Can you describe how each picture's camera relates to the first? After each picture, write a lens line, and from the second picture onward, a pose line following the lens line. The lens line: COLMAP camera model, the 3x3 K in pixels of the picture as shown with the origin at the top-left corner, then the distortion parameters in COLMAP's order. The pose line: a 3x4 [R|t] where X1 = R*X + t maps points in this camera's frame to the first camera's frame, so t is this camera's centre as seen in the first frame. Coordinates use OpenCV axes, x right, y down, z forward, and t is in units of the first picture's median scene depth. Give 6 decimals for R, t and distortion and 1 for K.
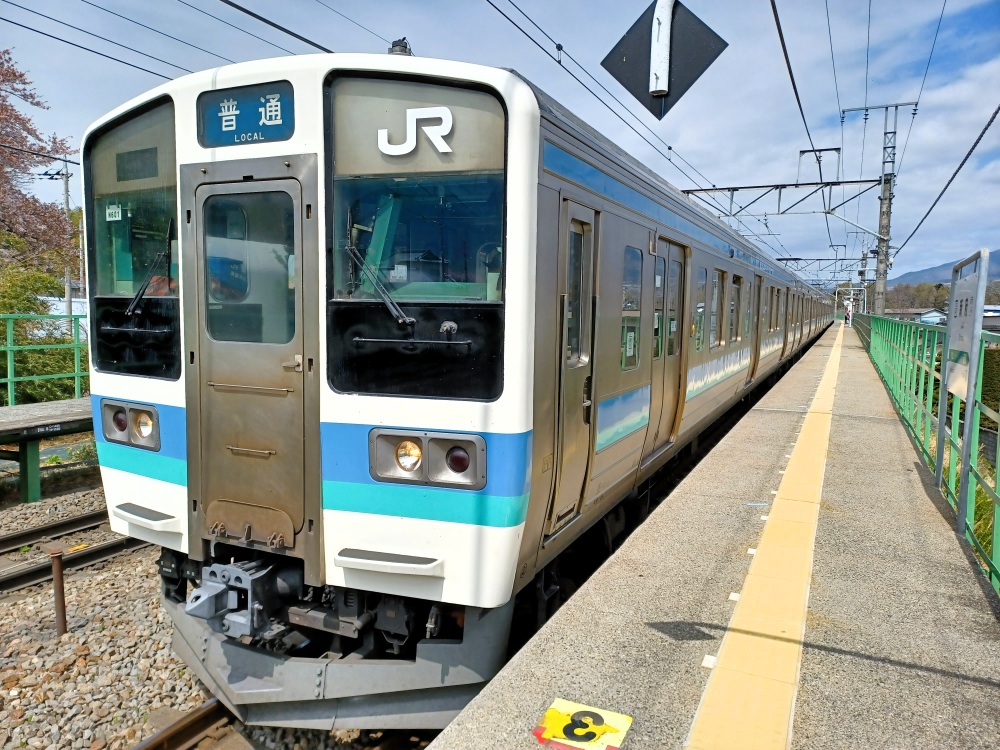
lens RADIAL K [[724.3, 0, 500.5], [0, 724.3, 376.6], [0, 0, 1]] dist [0.006124, 0.005708]
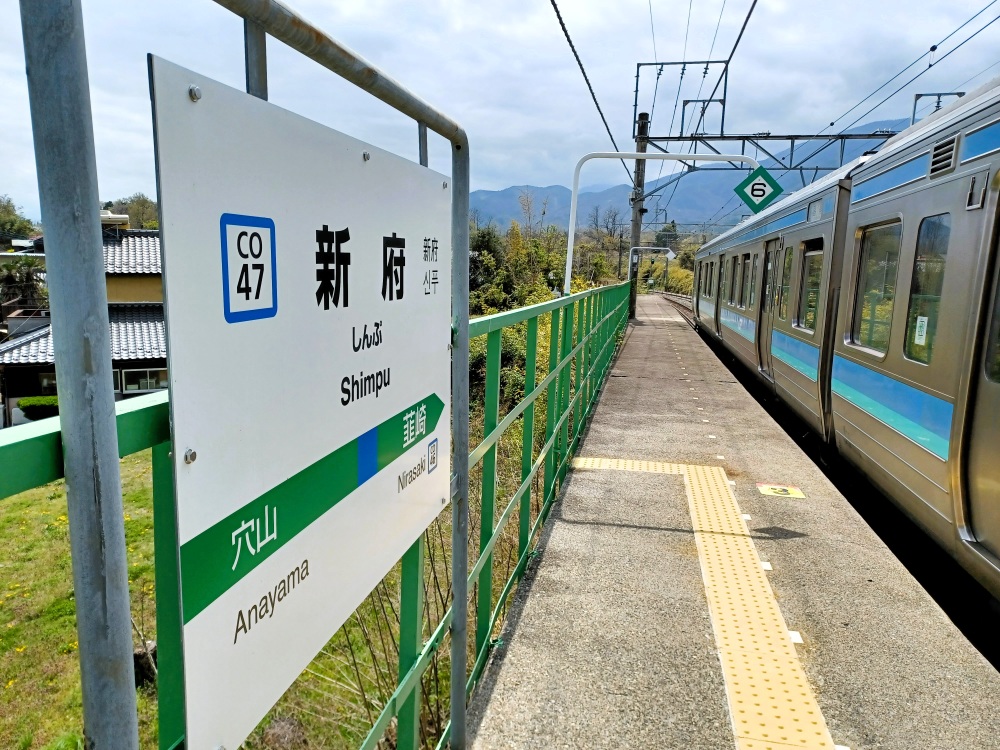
lens RADIAL K [[724.3, 0, 499.6], [0, 724.3, 378.5], [0, 0, 1]] dist [0.006124, 0.005708]
pose [[-0.969300, -0.008138, -0.245746, 1.080410], [-0.068613, 0.968702, 0.238555, -0.200370], [0.236114, 0.248092, -0.939521, 2.071736]]
